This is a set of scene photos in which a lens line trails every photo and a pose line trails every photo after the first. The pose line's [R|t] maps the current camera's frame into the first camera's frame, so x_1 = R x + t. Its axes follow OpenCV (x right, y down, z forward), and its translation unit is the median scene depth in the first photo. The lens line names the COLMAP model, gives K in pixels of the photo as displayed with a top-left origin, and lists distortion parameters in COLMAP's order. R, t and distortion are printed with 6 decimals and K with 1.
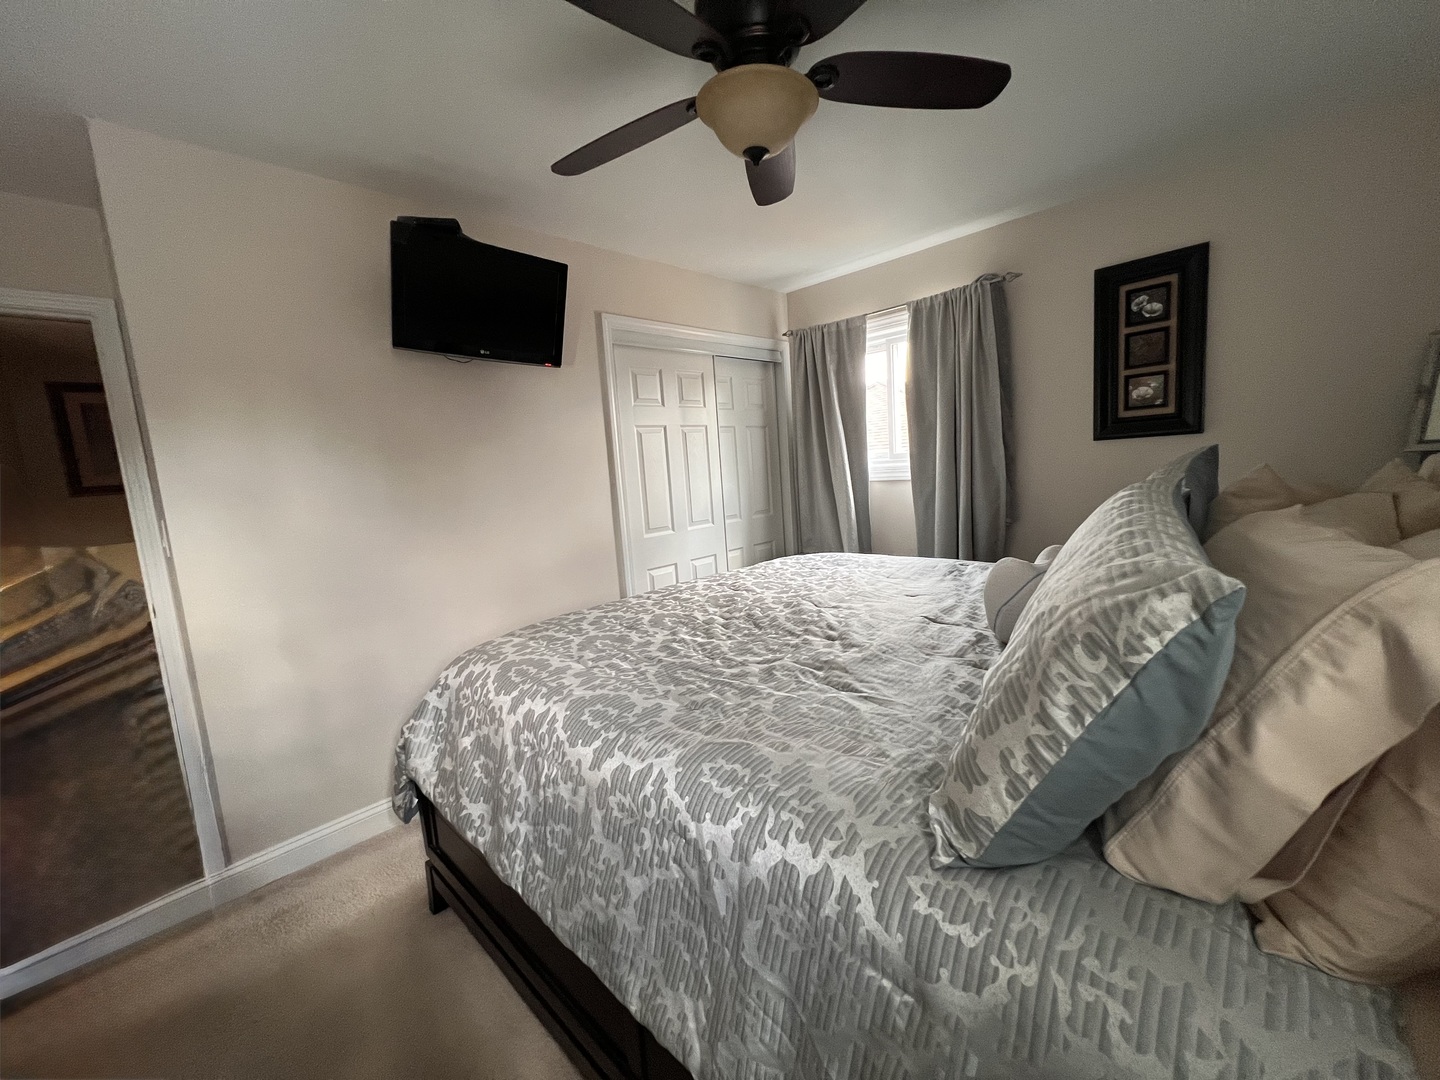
lens RADIAL K [[575.6, 0, 719.2], [0, 575.6, 536.3], [0, 0, 1]] dist [-0.002171, -0.000205]
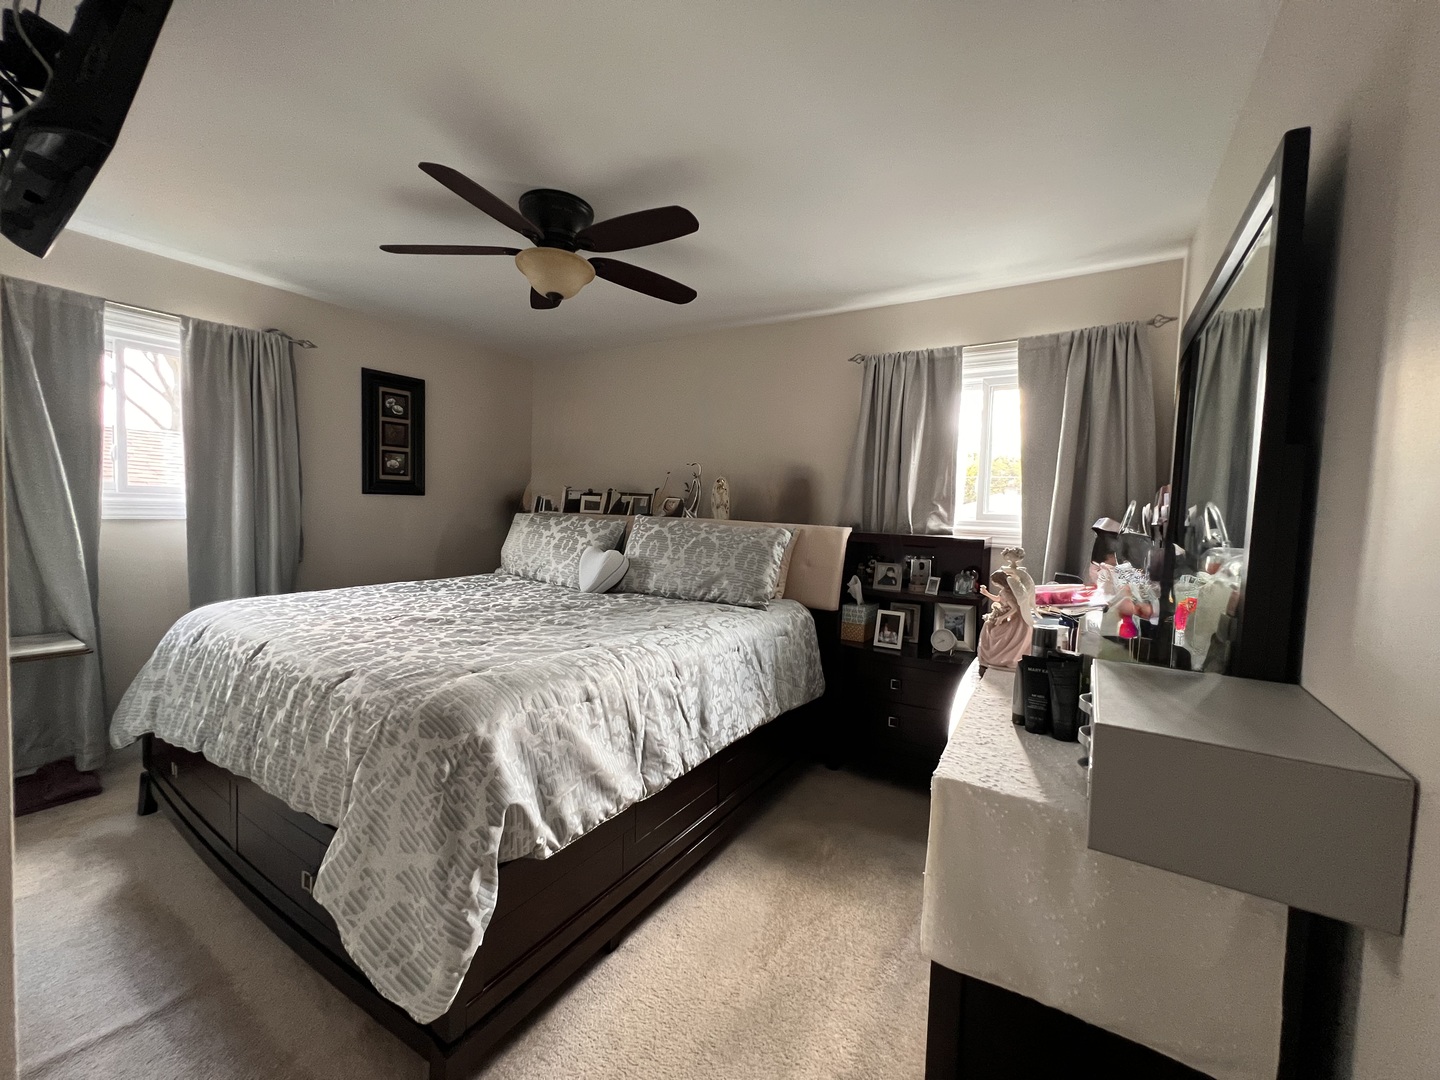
lens RADIAL K [[575.6, 0, 719.7], [0, 575.6, 541.2], [0, 0, 1]] dist [-0.002171, -0.000205]
pose [[-0.222081, 0.004543, 0.975018, -0.855266], [0.108763, 0.993864, 0.020143, 0.003320], [-0.968943, 0.110520, -0.221212, 0.546224]]
